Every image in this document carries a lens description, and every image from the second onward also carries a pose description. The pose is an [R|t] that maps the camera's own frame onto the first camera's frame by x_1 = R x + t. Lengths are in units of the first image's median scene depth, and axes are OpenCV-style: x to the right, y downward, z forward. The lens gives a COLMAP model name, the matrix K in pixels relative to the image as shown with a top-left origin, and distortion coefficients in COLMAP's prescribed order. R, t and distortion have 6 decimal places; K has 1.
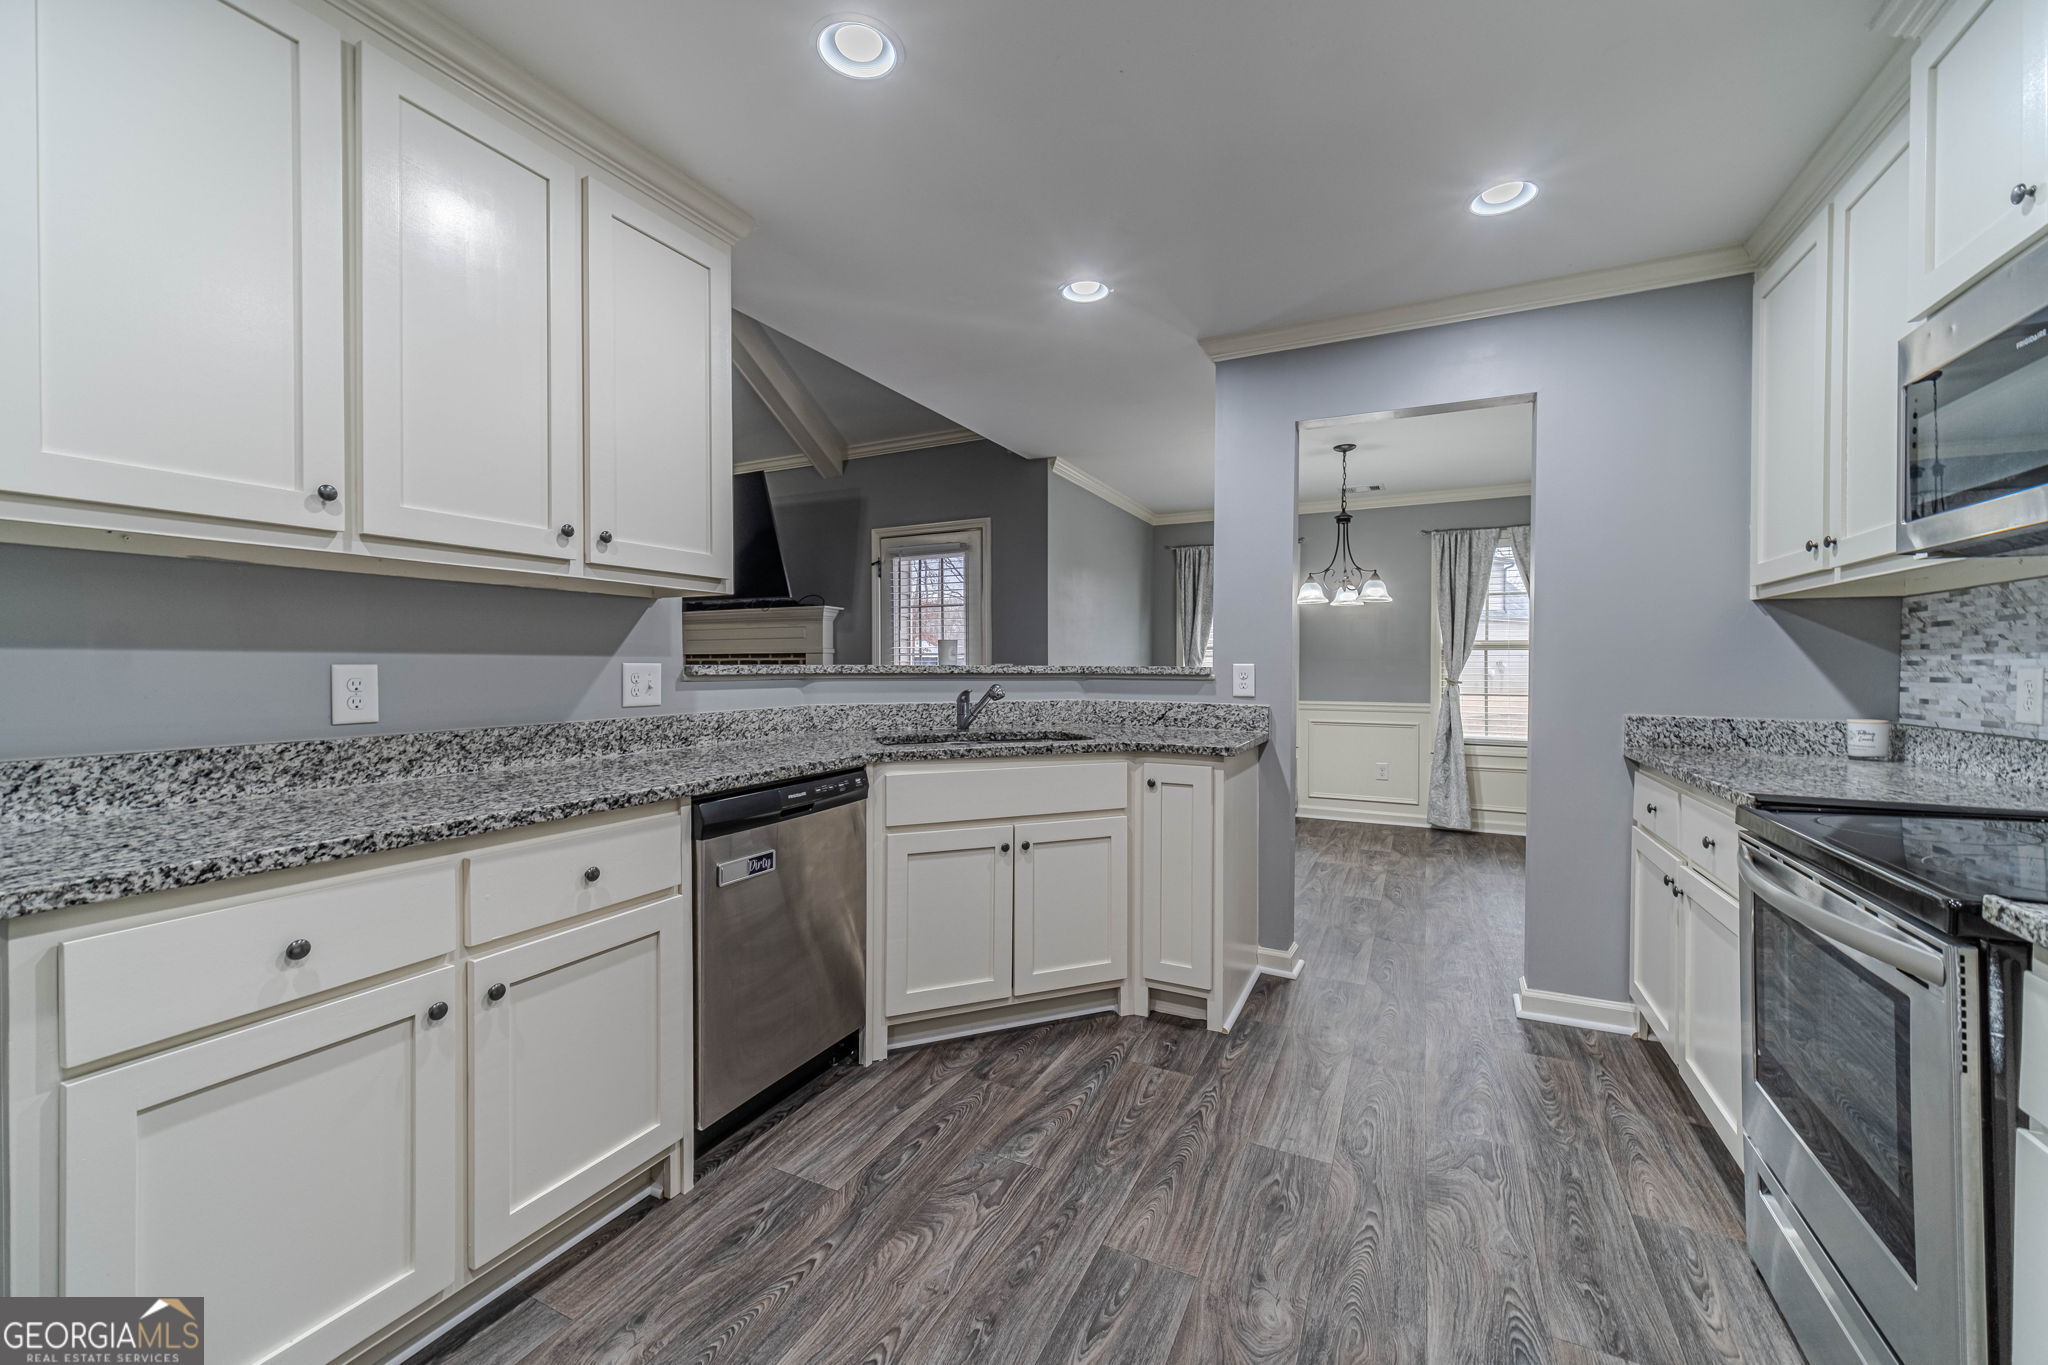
lens RADIAL K [[811.9, 0, 1019.4], [0, 811.9, 674.4], [0, 0, 1]] dist [0.007709, 0.000062]
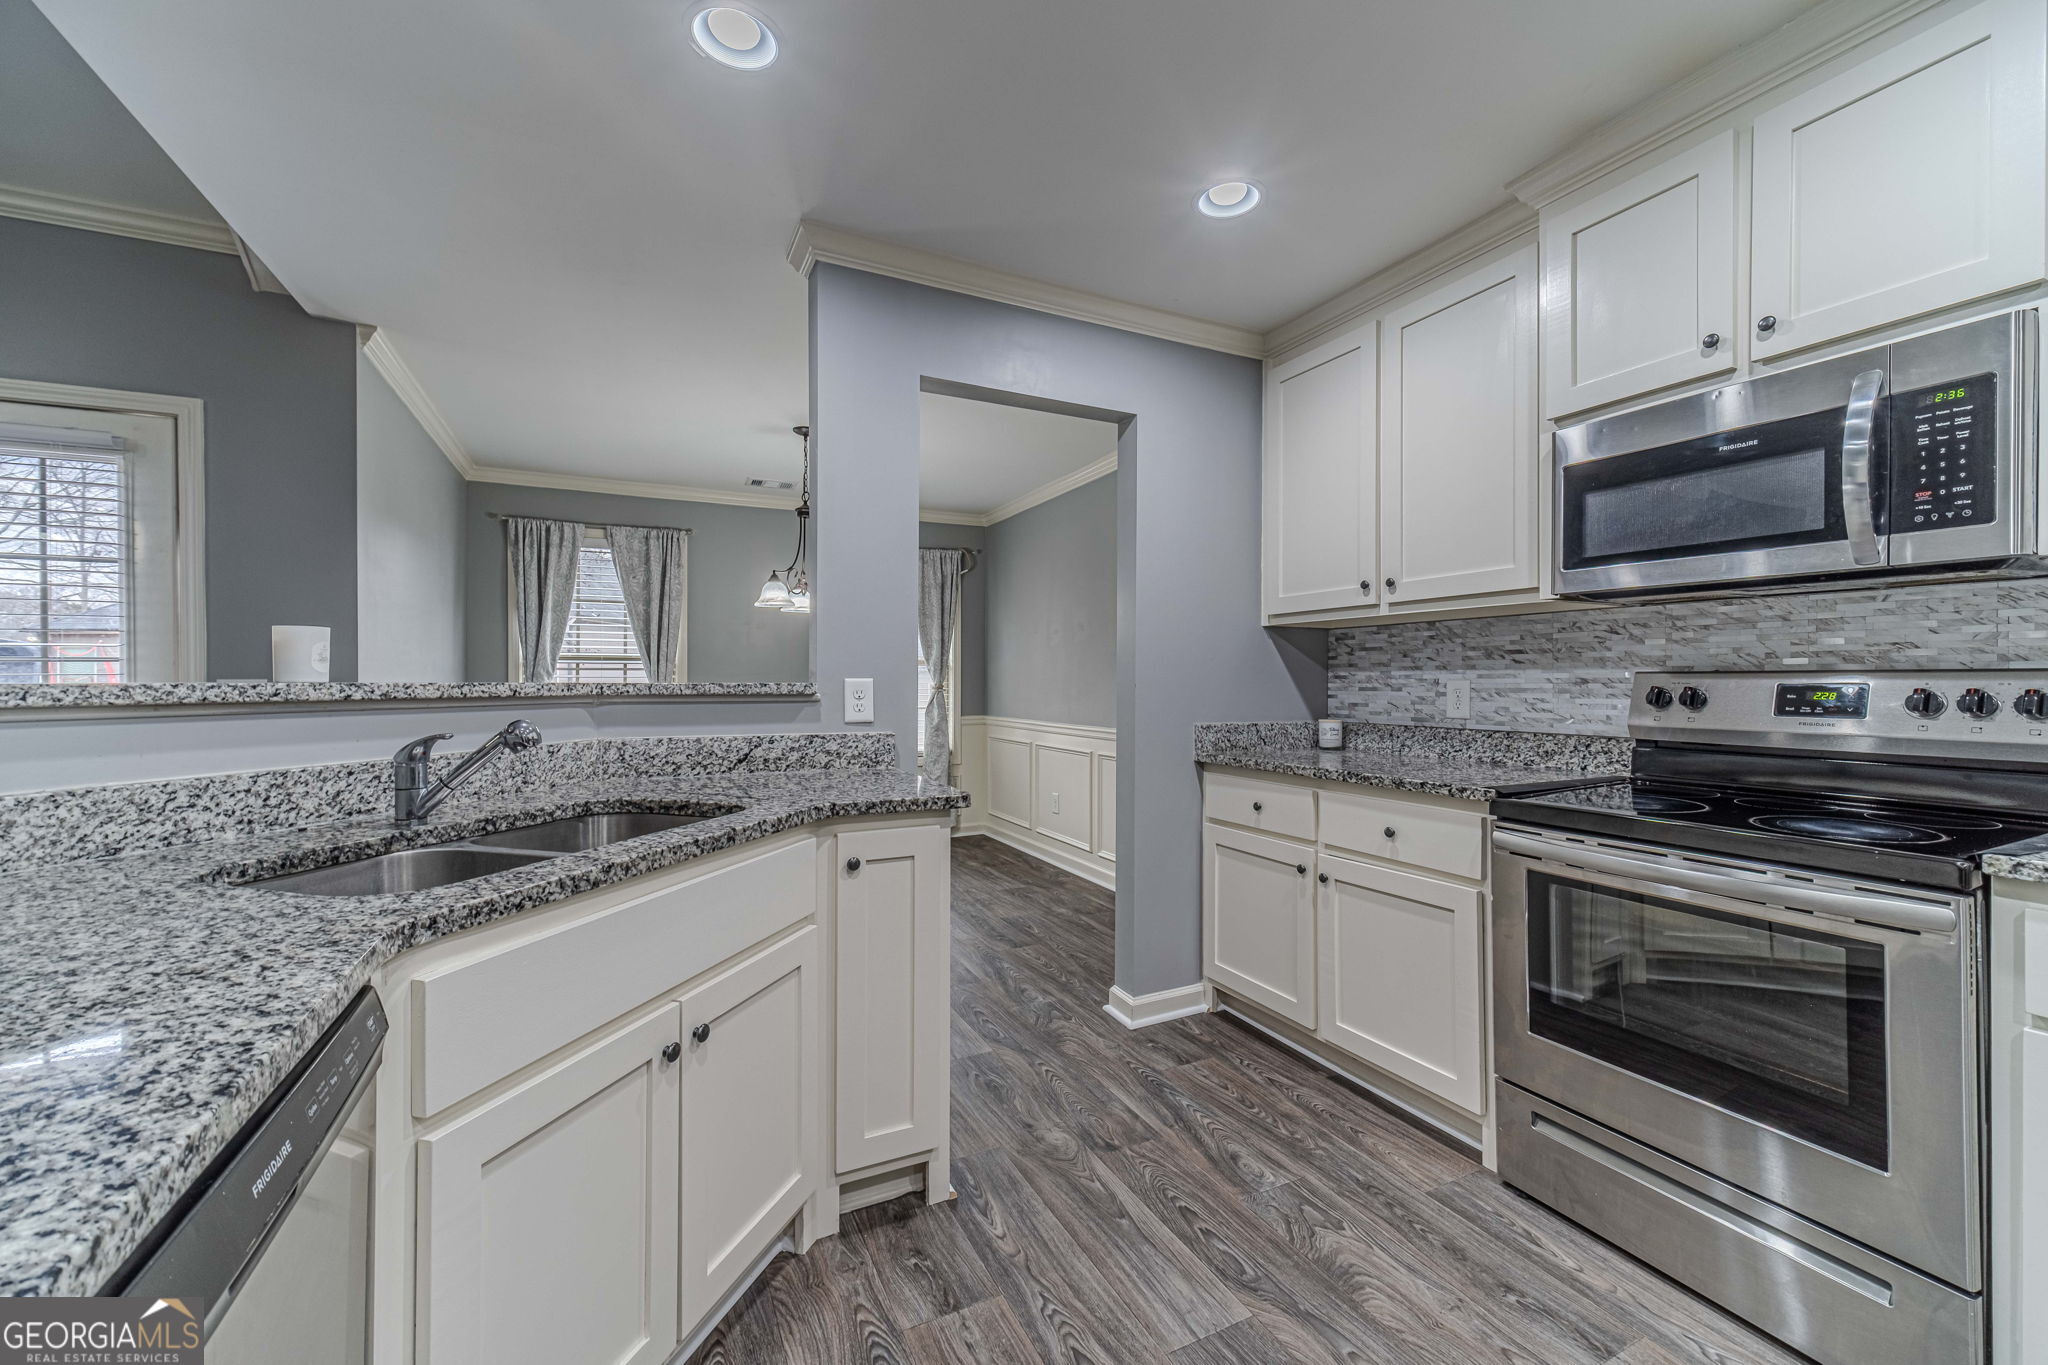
lens RADIAL K [[811.9, 0, 1019.4], [0, 811.9, 674.4], [0, 0, 1]] dist [0.007709, 0.000062]
pose [[0.598615, 0.001904, 0.801035, -0.271694], [0.012407, 0.999855, -0.011648, -0.007345], [-0.800941, 0.016911, 0.598505, 0.497714]]
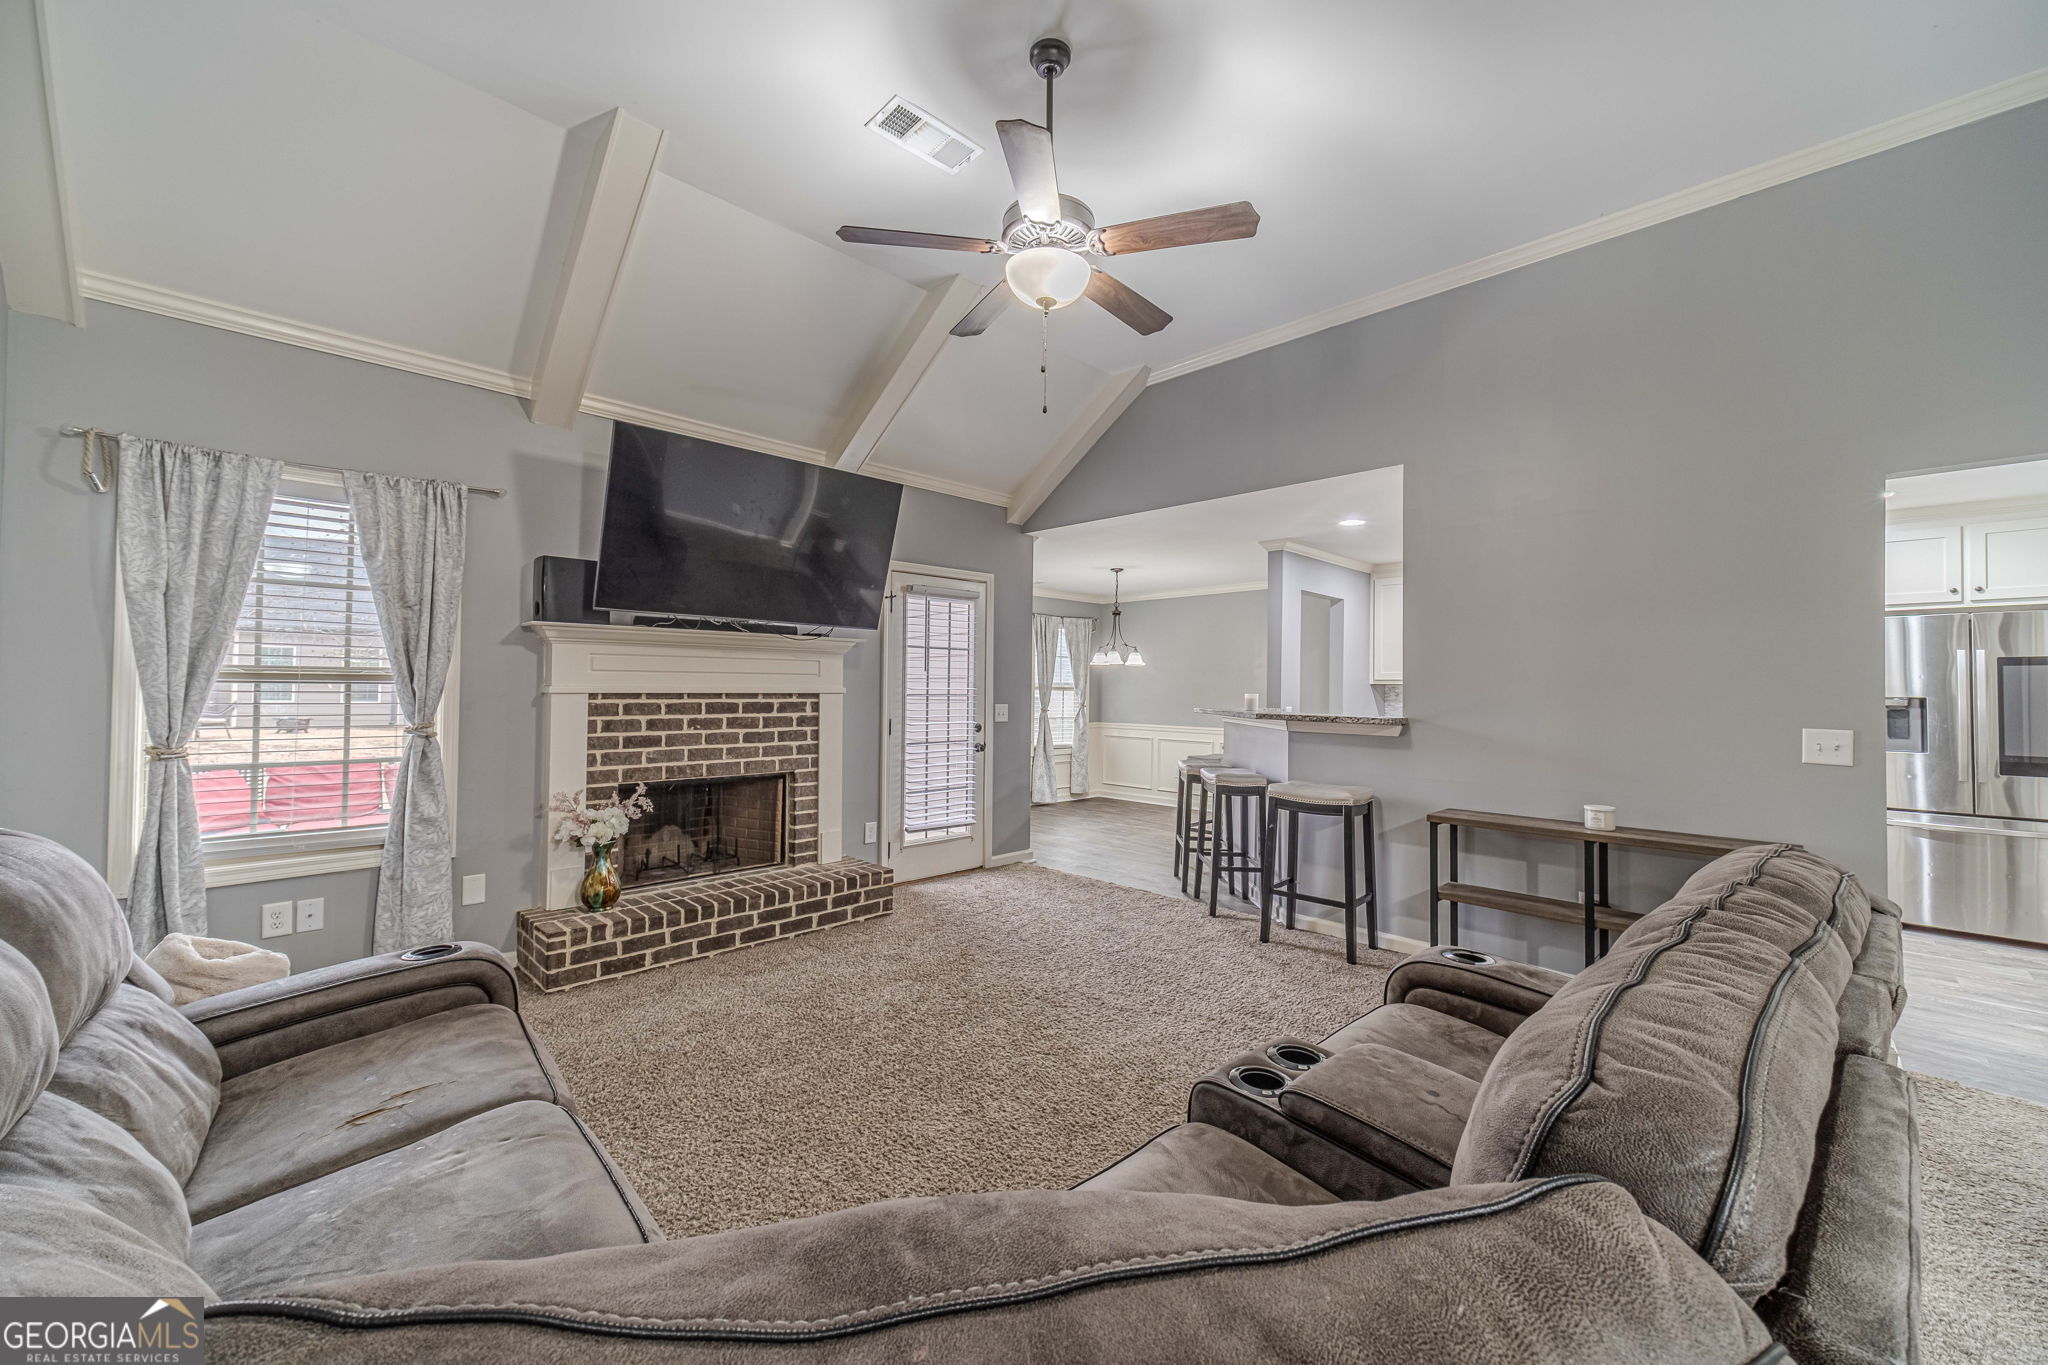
lens RADIAL K [[811.9, 0, 1019.4], [0, 811.9, 674.4], [0, 0, 1]] dist [0.007709, 0.000062]
pose [[0.303130, 0.020469, 0.952729, -2.085396], [0.008032, 0.999679, -0.024034, -0.050745], [-0.952915, 0.014938, 0.302868, 1.187542]]
